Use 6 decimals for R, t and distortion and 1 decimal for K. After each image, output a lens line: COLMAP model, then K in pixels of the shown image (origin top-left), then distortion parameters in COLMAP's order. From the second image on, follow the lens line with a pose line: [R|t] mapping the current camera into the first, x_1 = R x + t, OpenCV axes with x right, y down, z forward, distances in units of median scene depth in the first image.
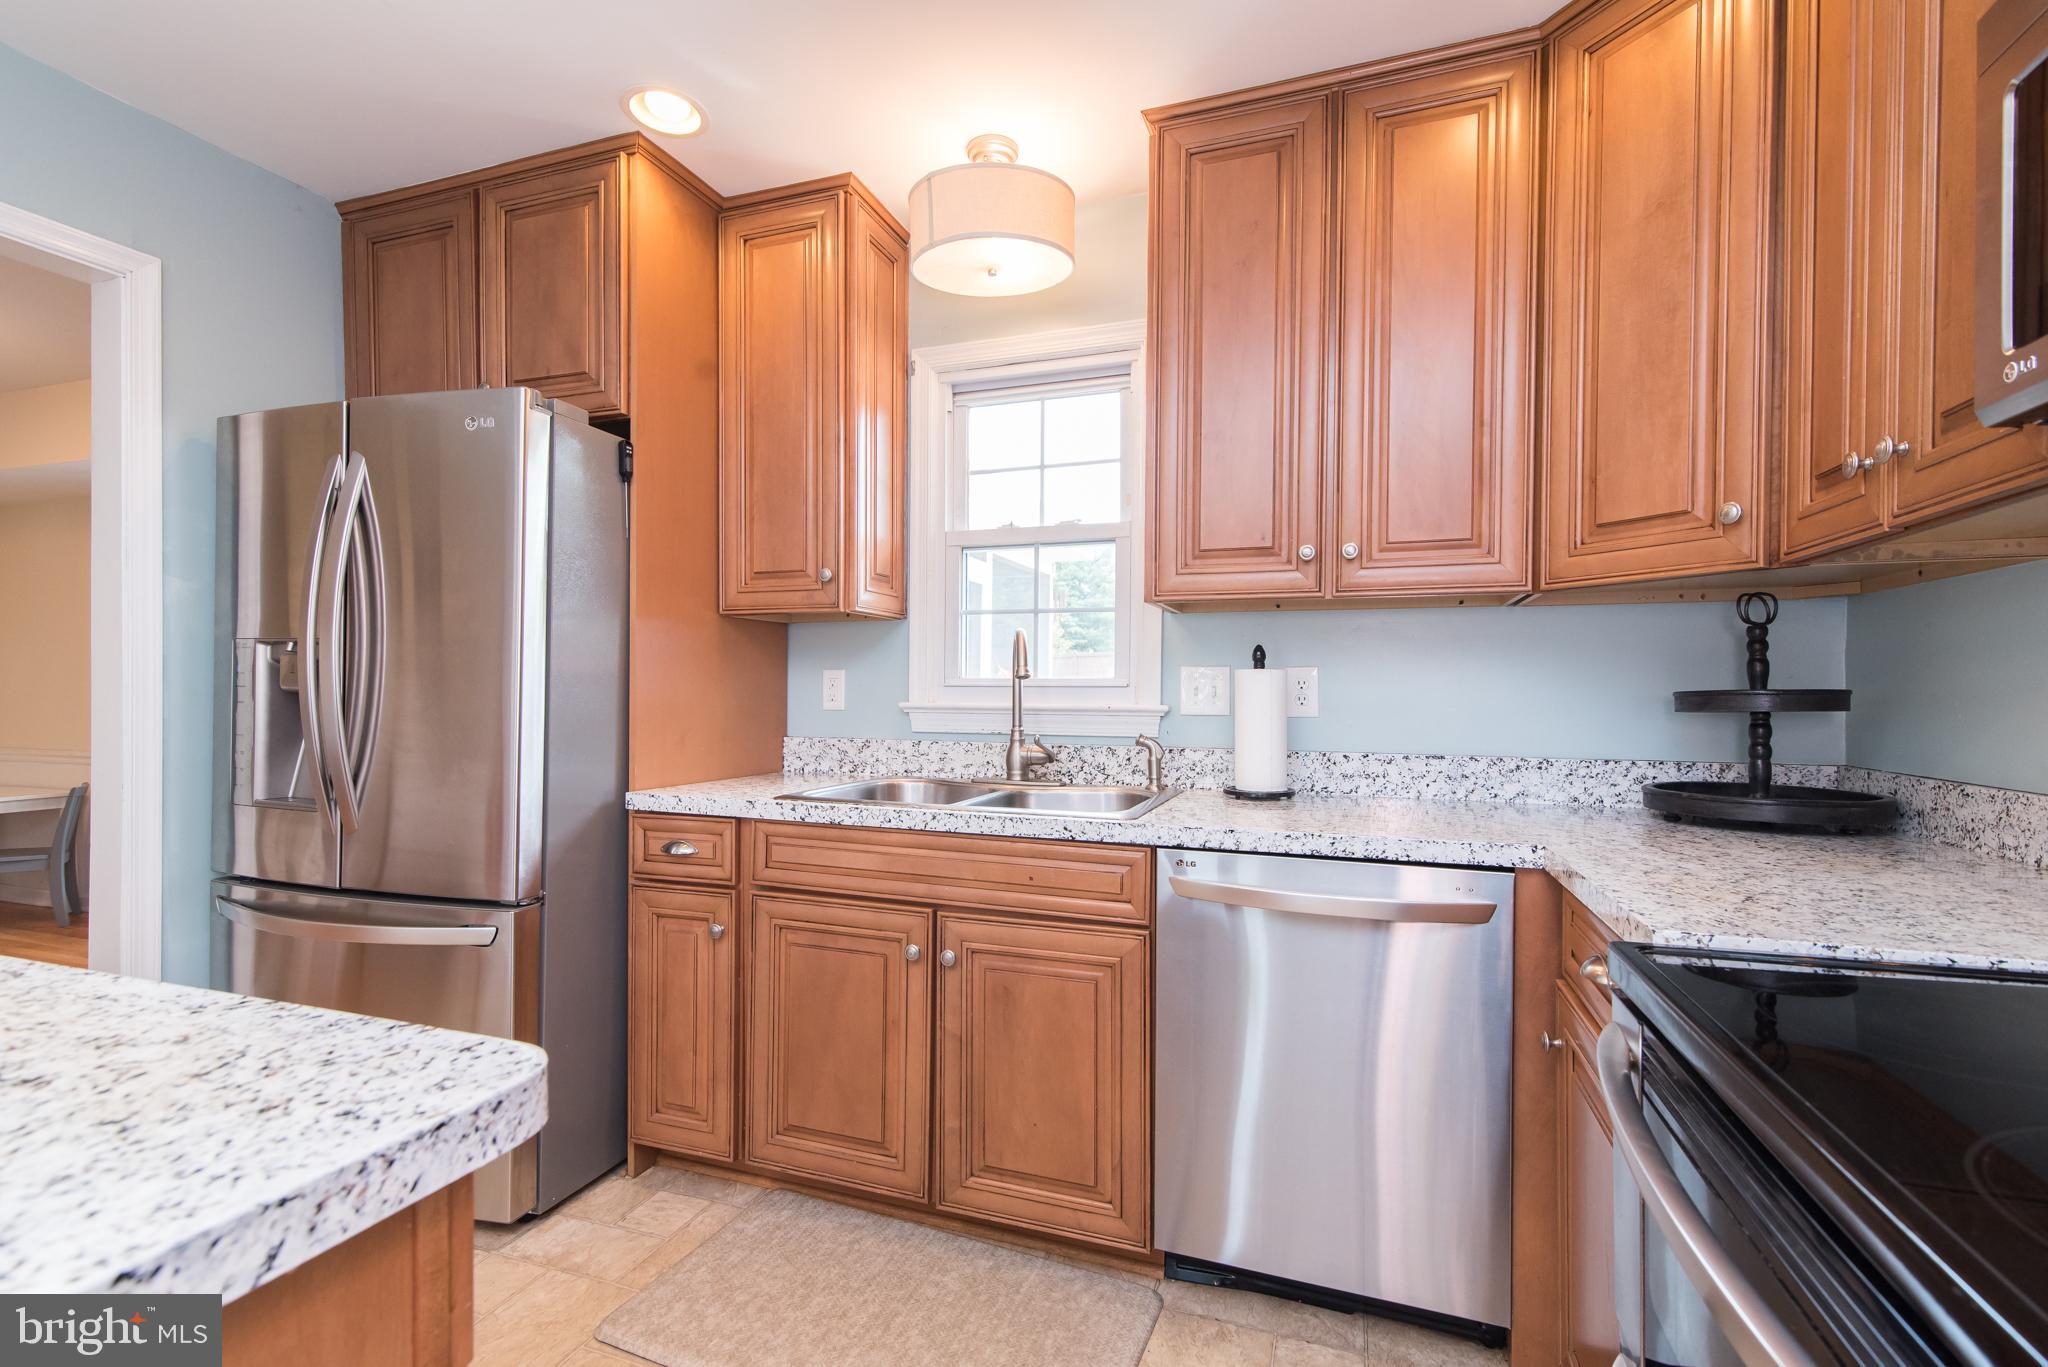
lens RADIAL K [[925.7, 0, 1028.2], [0, 925.7, 691.9], [0, 0, 1]] dist [0.015432, -0.000010]
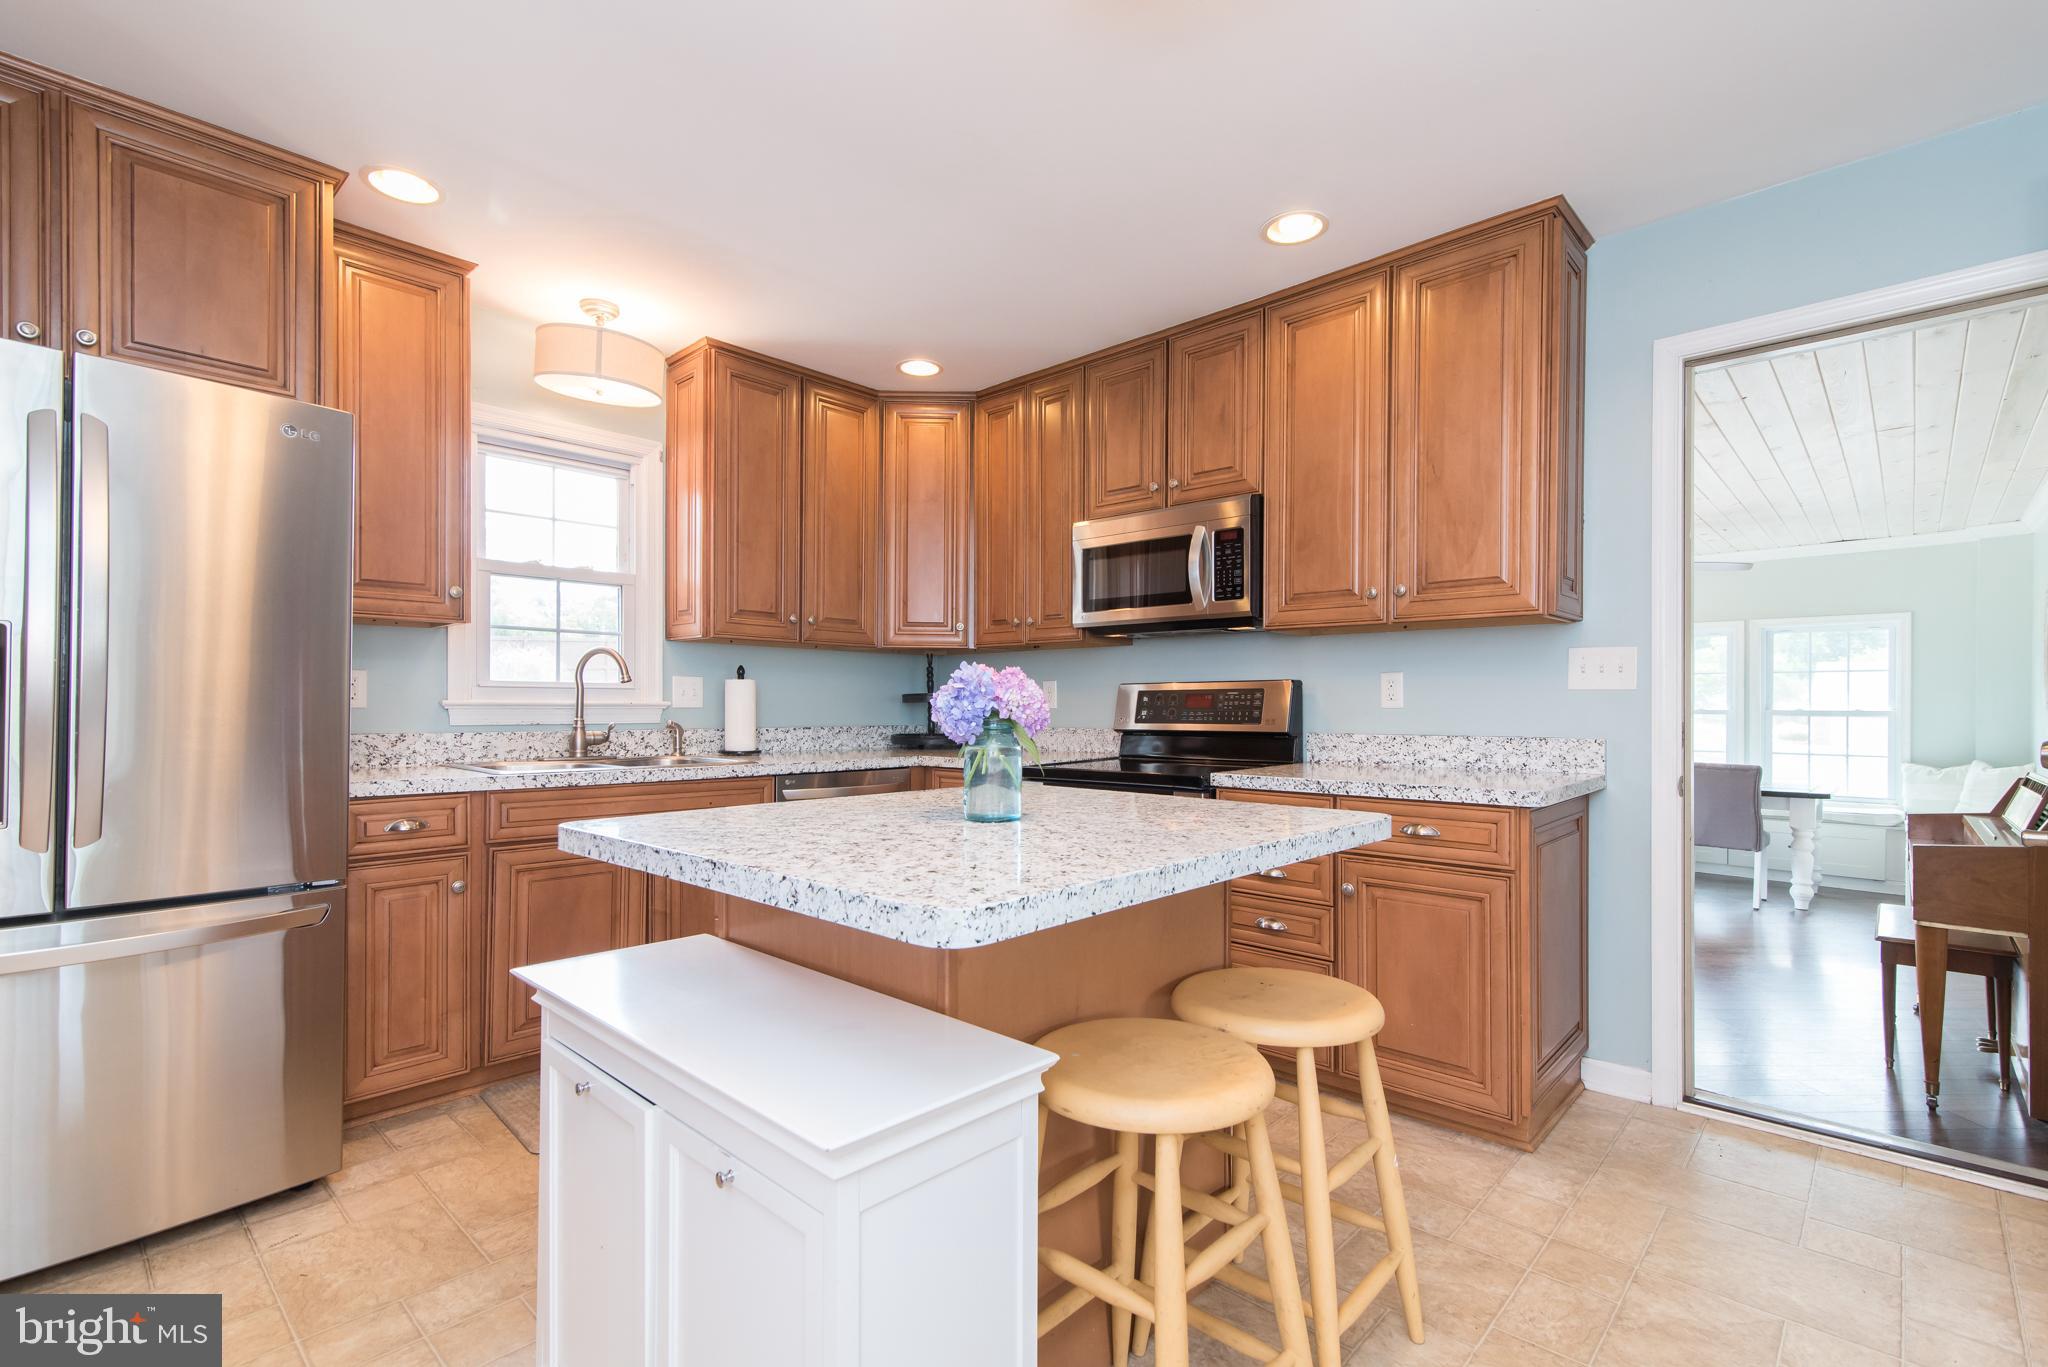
lens RADIAL K [[932.1, 0, 1034.5], [0, 932.1, 708.0], [0, 0, 1]] dist [0.012913, -0.000732]
pose [[0.391501, -0.008393, 0.920140, -1.114981], [-0.001659, 0.999950, 0.009827, 0.009998], [-0.920176, -0.005374, 0.391467, -0.165226]]
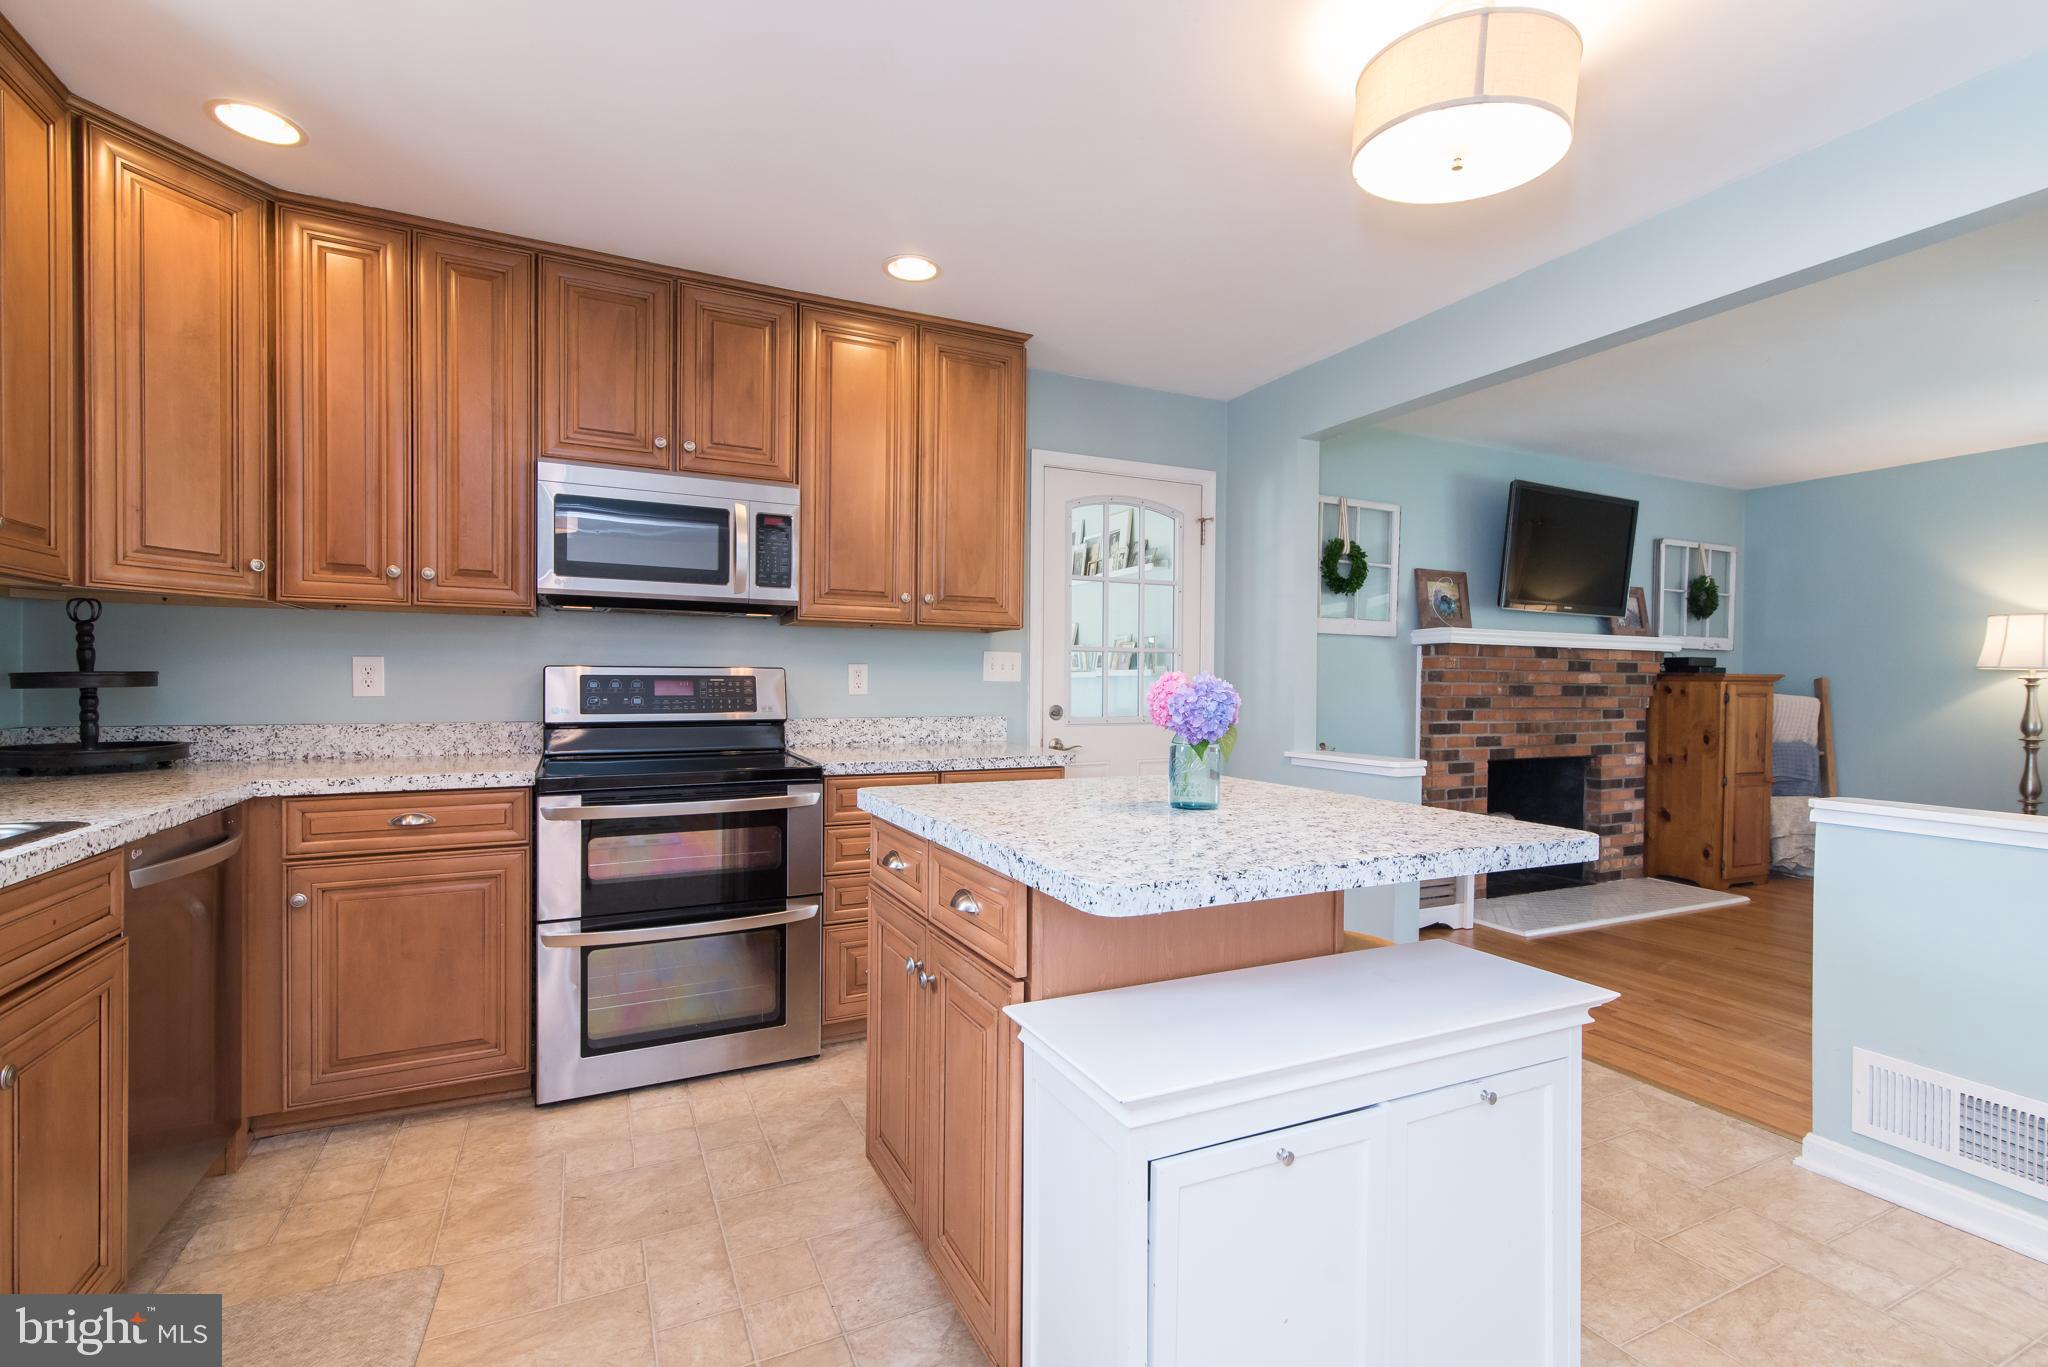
lens RADIAL K [[919.4, 0, 1032.1], [0, 919.4, 696.2], [0, 0, 1]] dist [0.012989, -0.000242]
pose [[-0.717602, -0.022974, 0.696074, -0.932325], [-0.014519, 0.999732, 0.018027, -0.007914], [-0.696302, 0.002830, -0.717744, 0.841652]]
